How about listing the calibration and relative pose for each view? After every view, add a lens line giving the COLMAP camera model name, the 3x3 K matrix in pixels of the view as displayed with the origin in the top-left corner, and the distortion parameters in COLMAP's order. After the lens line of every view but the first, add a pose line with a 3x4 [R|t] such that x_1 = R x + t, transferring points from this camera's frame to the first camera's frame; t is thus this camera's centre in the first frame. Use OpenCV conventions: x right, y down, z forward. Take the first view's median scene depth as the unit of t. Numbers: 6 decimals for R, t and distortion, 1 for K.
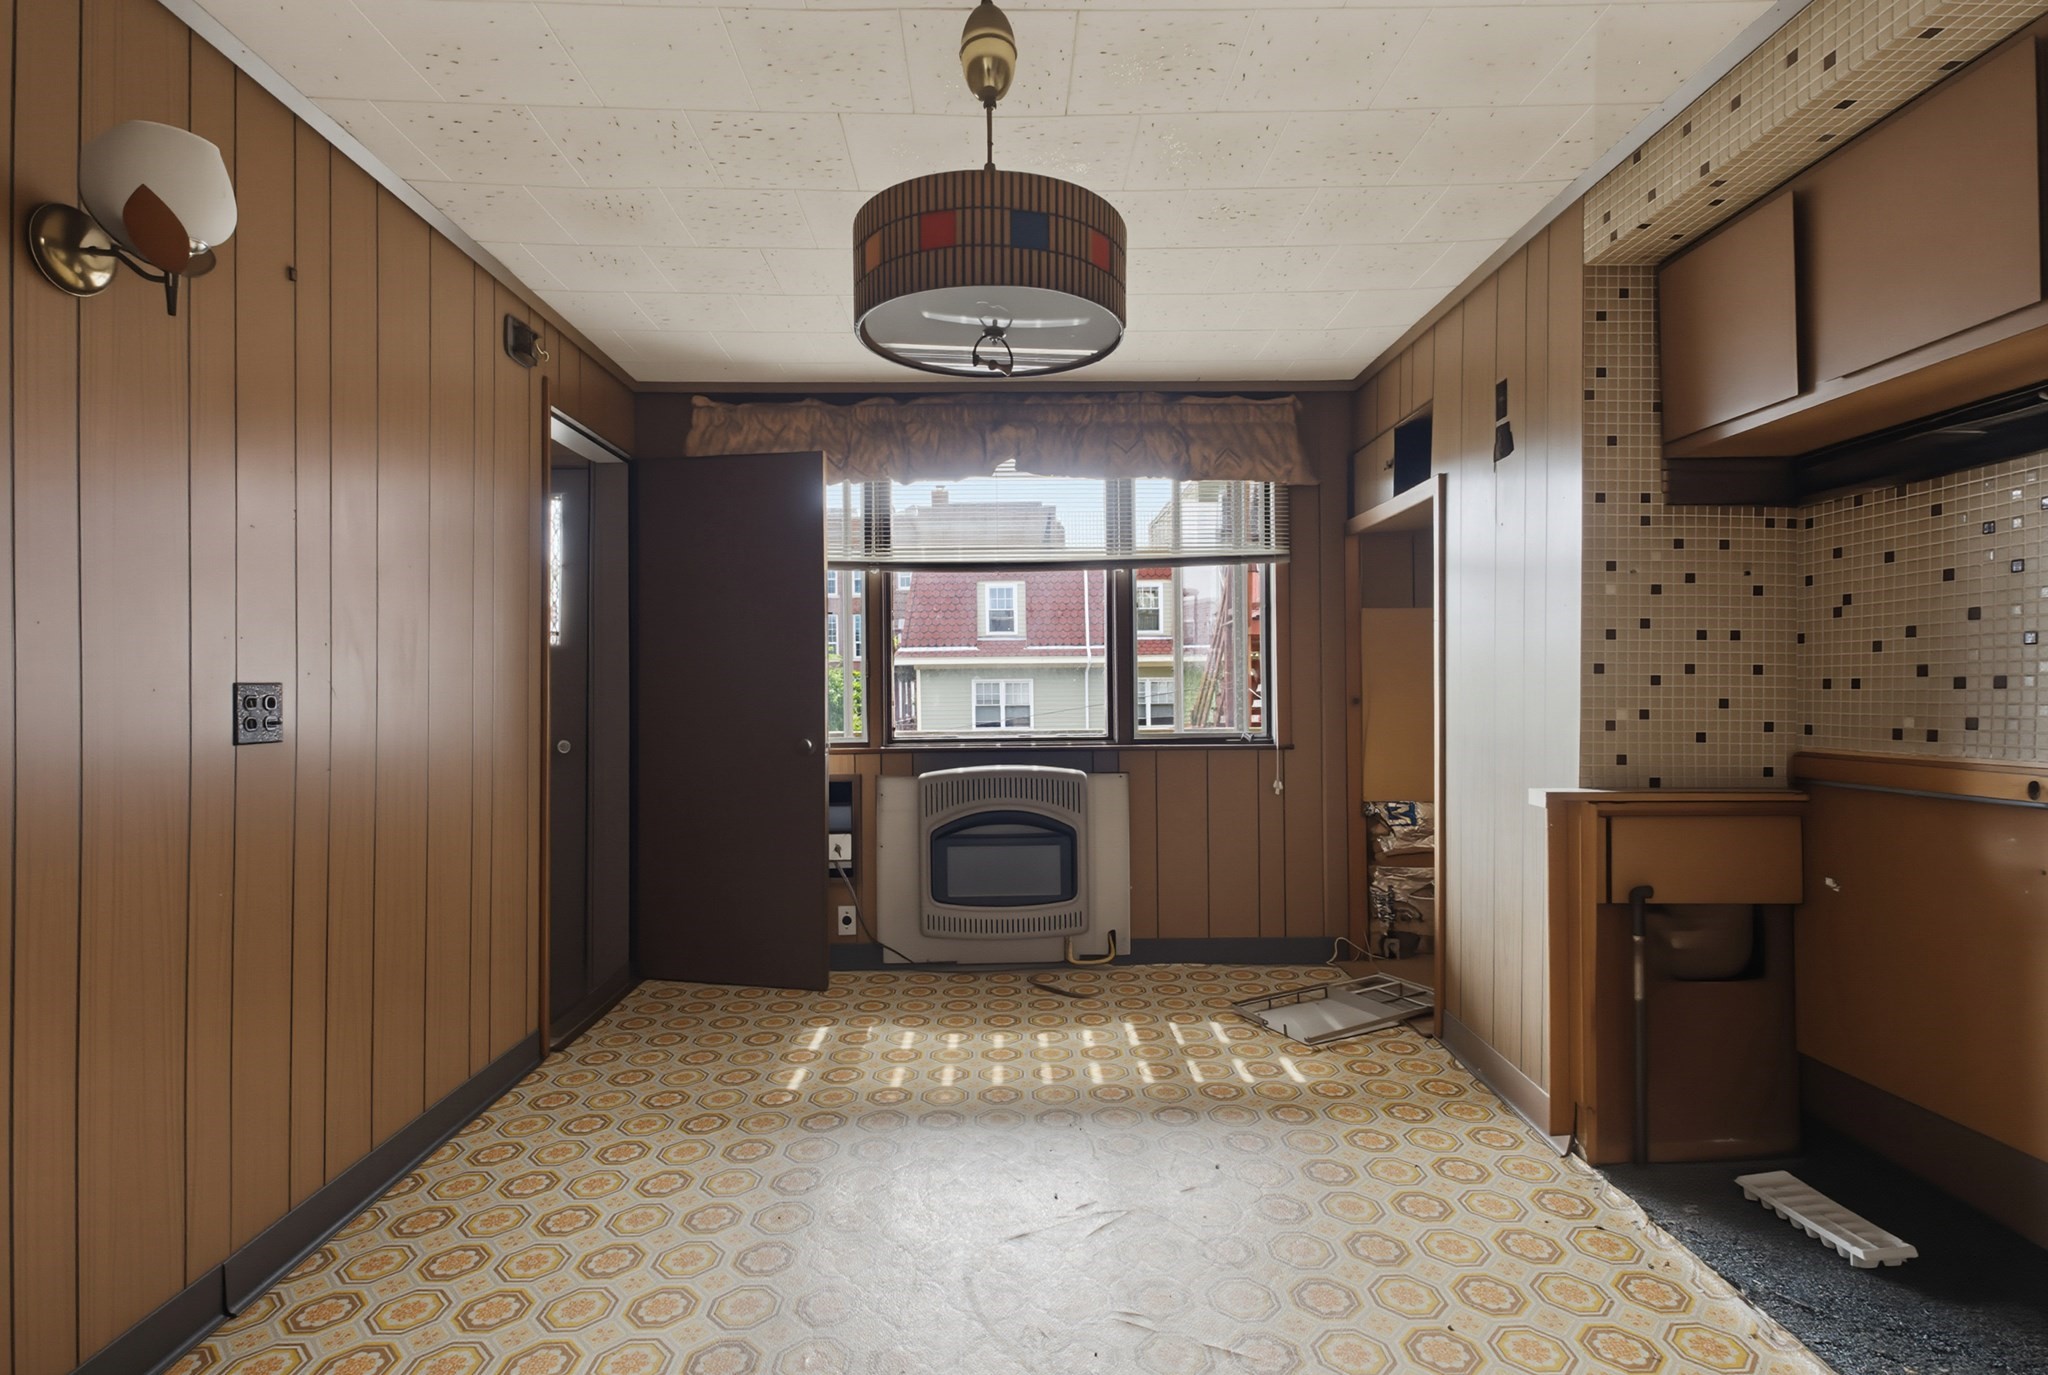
lens RADIAL K [[990.3, 0, 1026.1], [0, 990.3, 696.2], [0, 0, 1]] dist [0.015781, -0.000730]
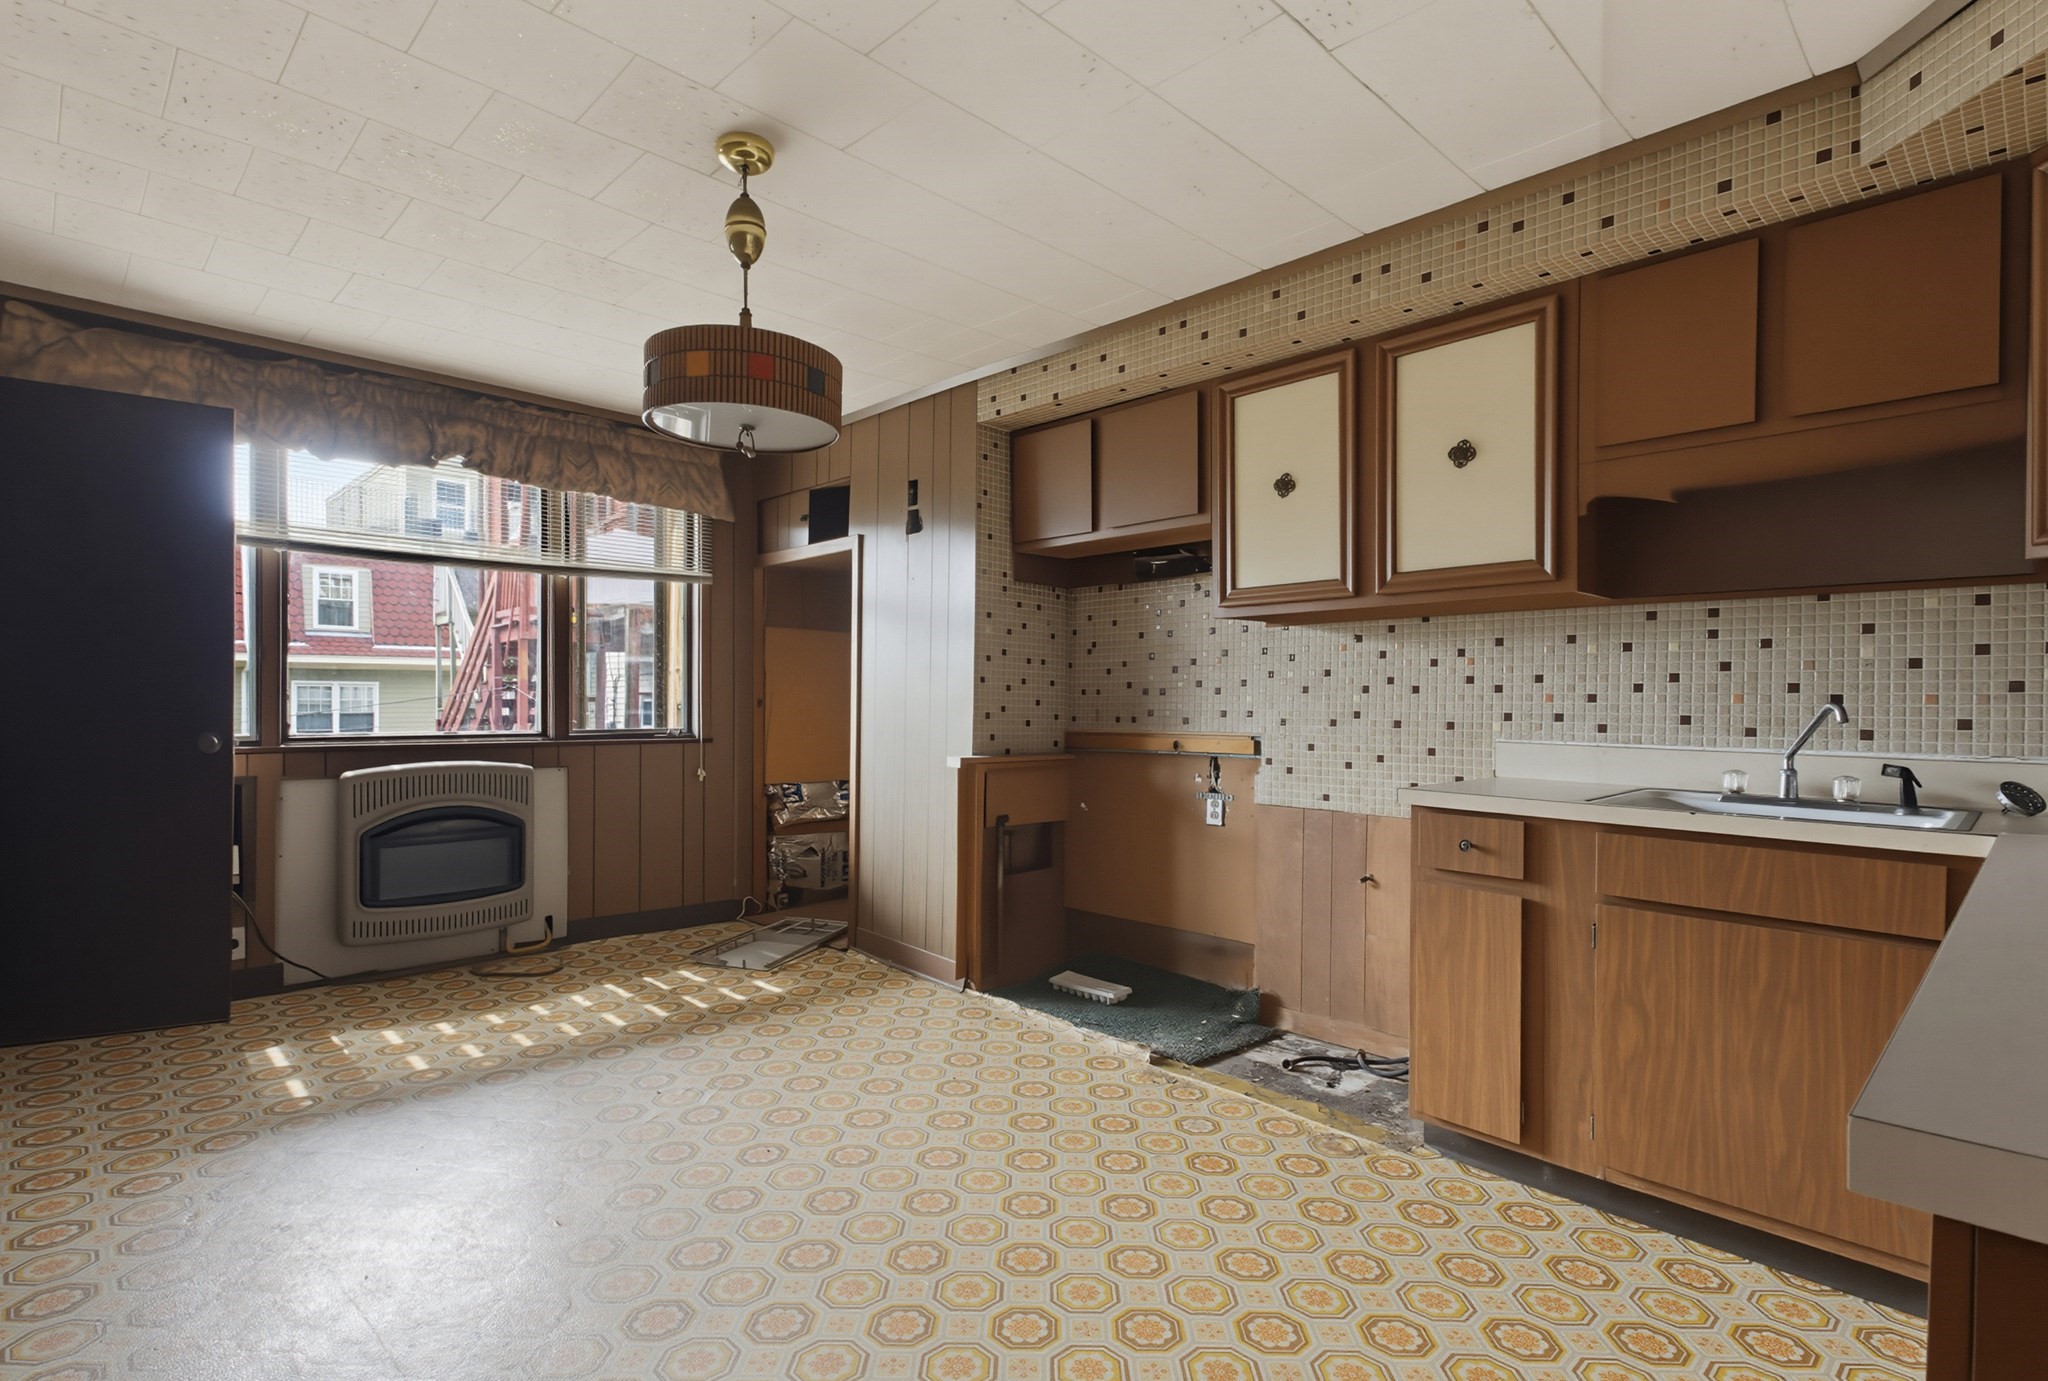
lens RADIAL K [[996.8, 0, 1005.4], [0, 996.8, 706.5], [0, 0, 1]] dist [0.016312, -0.000256]
pose [[0.740535, 0.012445, 0.671903, -0.356690], [-0.010659, 0.999920, -0.006772, 0.019769], [-0.671934, -0.002147, 0.740608, -0.152074]]
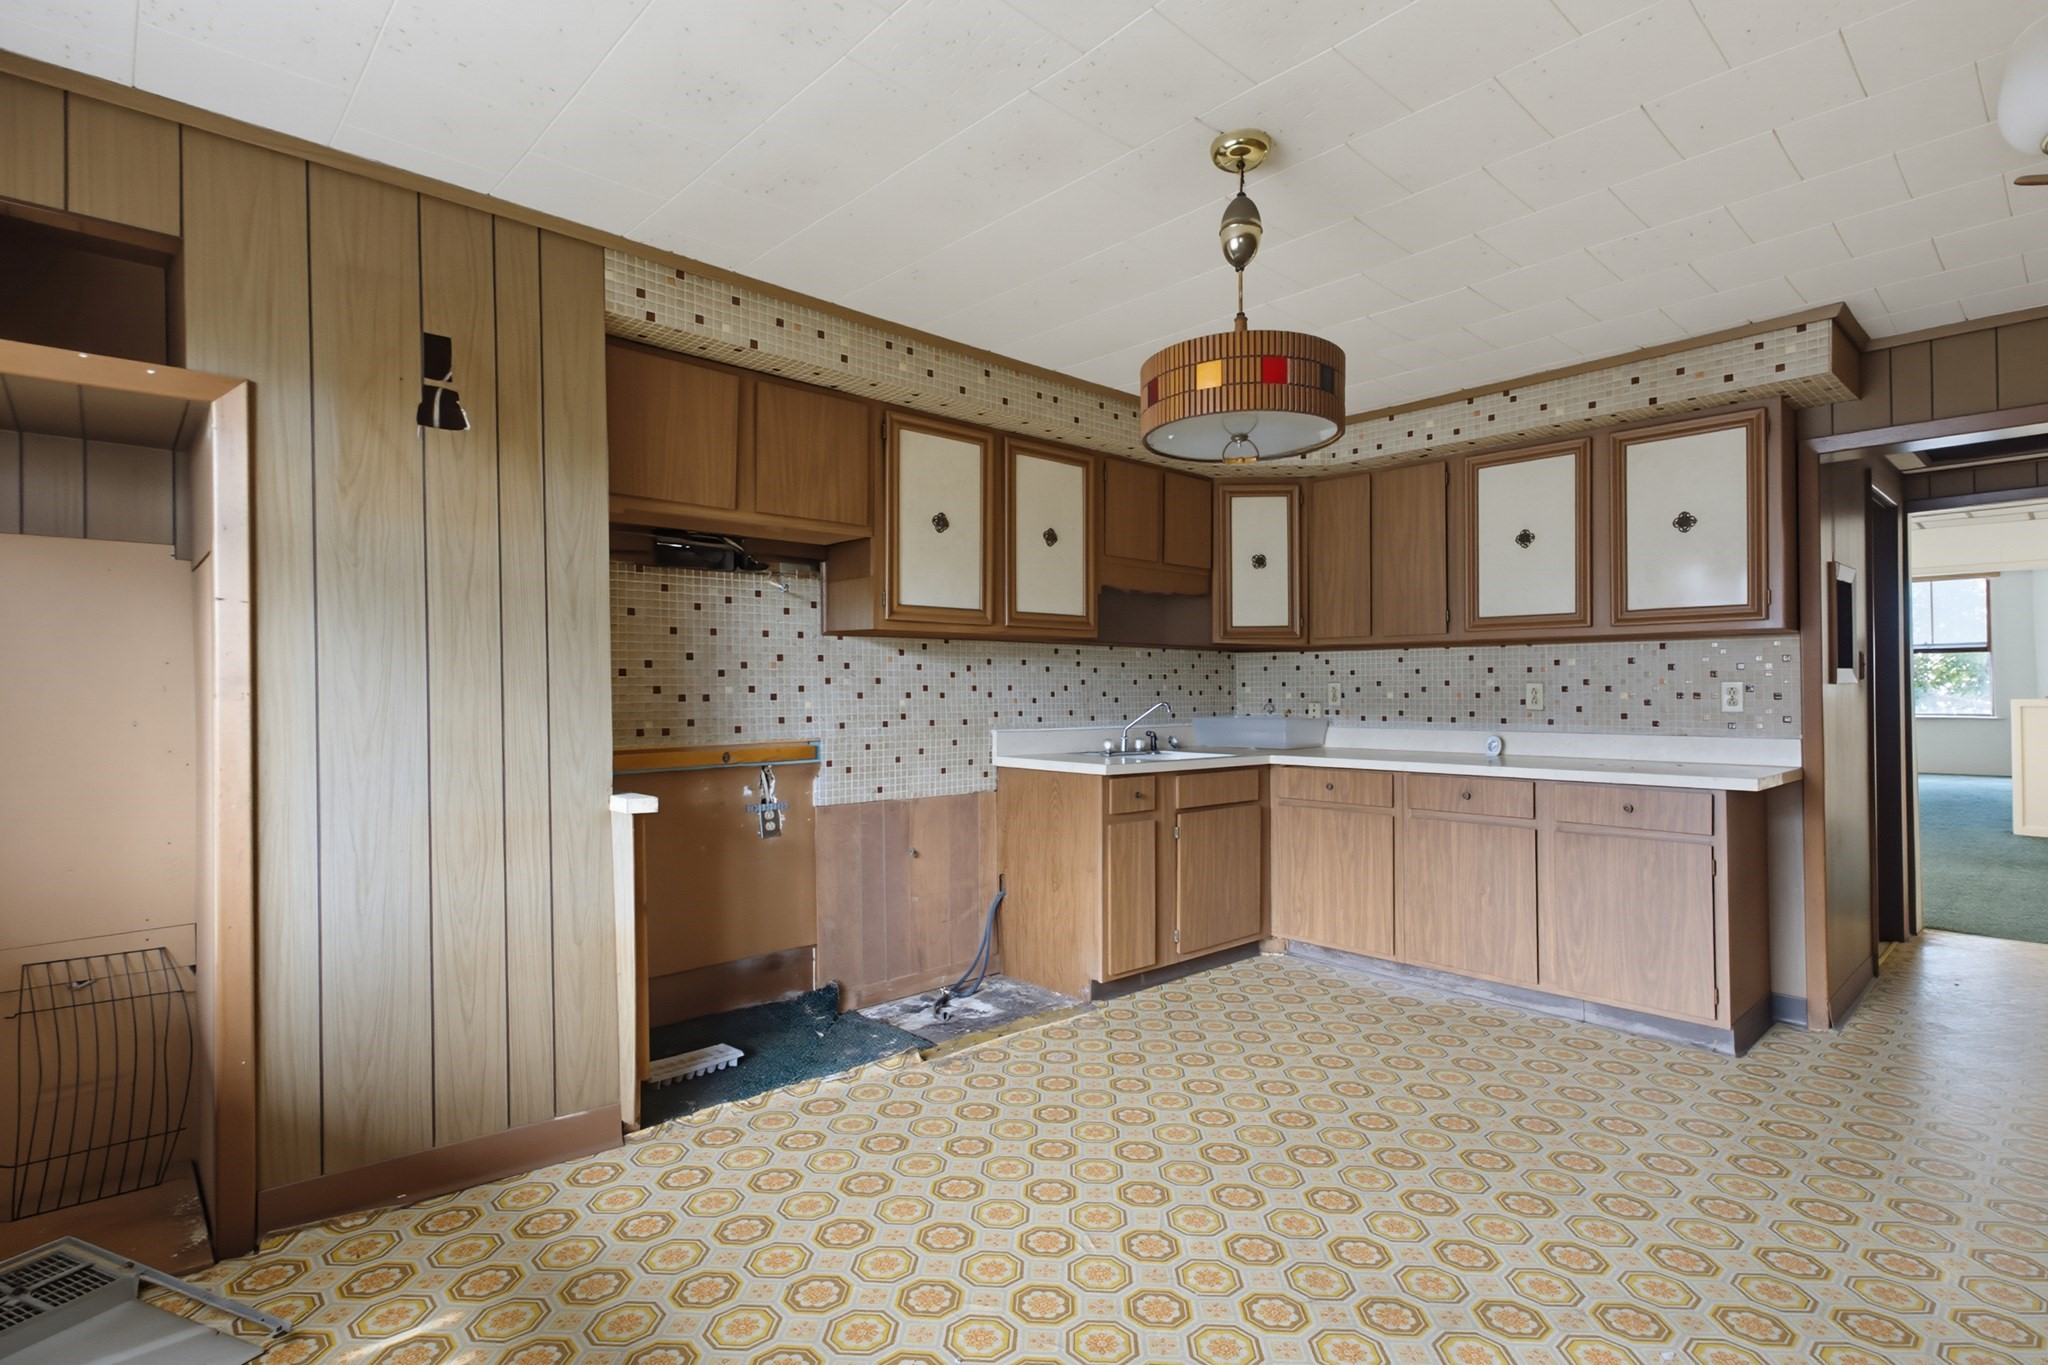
lens RADIAL K [[1019.4, 0, 1024.0], [0, 1019.4, 682.5], [0, 0, 1]] dist [0.020052, -0.008661]
pose [[-0.657075, 0.013419, 0.753705, -0.440392], [0.011126, 0.999905, -0.008102, -0.012369], [-0.753743, 0.003062, -0.657162, 1.076742]]
